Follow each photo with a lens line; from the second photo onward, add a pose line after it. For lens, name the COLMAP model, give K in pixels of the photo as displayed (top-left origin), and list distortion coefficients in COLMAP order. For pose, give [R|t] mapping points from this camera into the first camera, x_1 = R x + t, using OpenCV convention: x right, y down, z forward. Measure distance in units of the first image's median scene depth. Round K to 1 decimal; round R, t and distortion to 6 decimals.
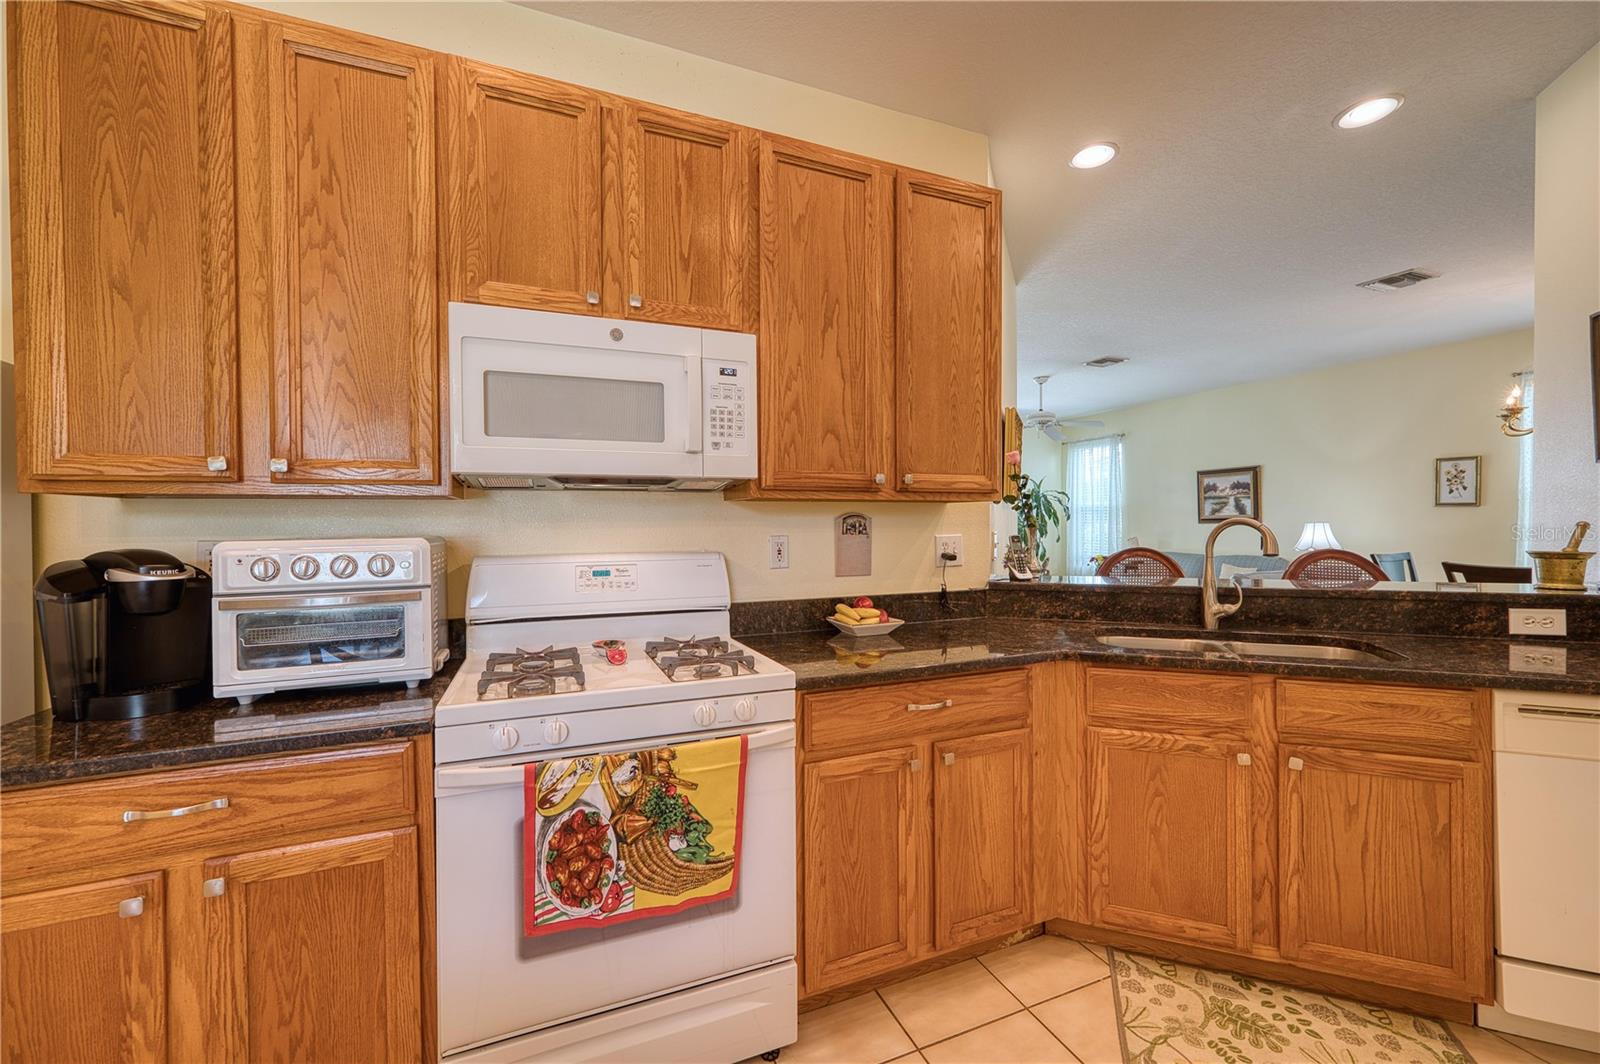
lens RADIAL K [[633.9, 0, 800.0], [0, 633.9, 532.0], [0, 0, 1]] dist [-0.002349, 0.000051]
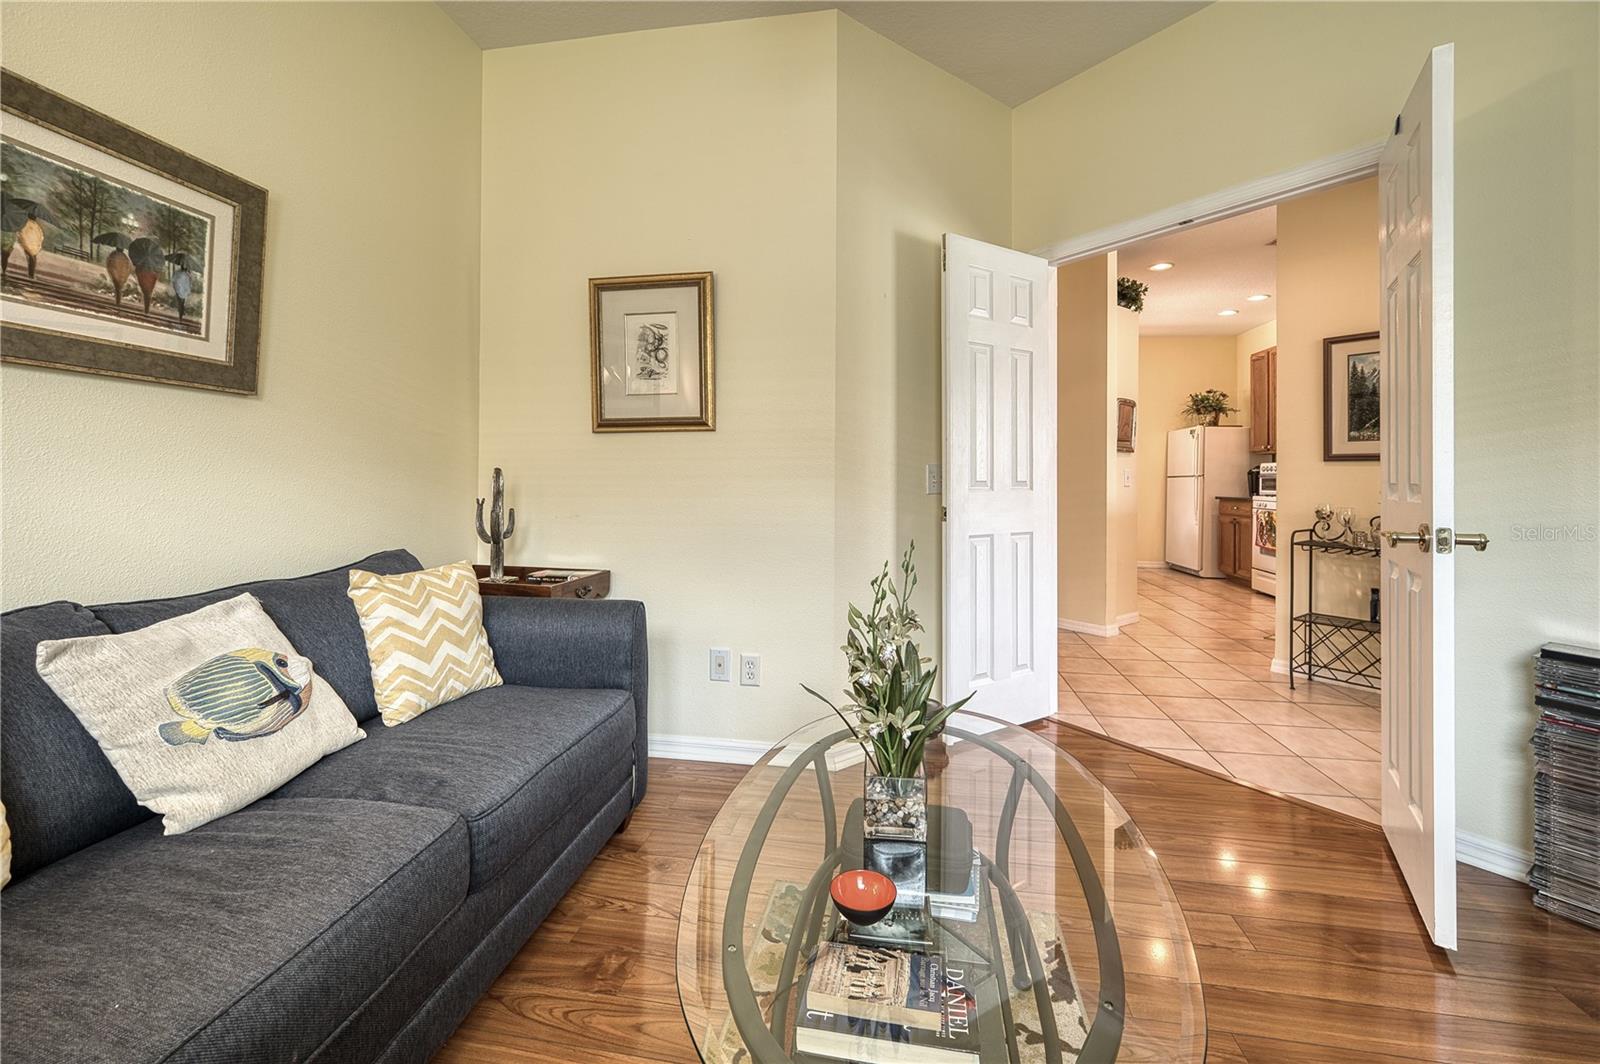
lens RADIAL K [[657.0, 0, 793.8], [0, 657.0, 472.9], [0, 0, 1]] dist [-0.001809, -0.000110]
pose [[-0.534633, -0.002207, -0.845081, 4.057405], [-0.011426, 0.999924, 0.004617, 0.081880], [0.845007, 0.012124, -0.534618, 0.509083]]
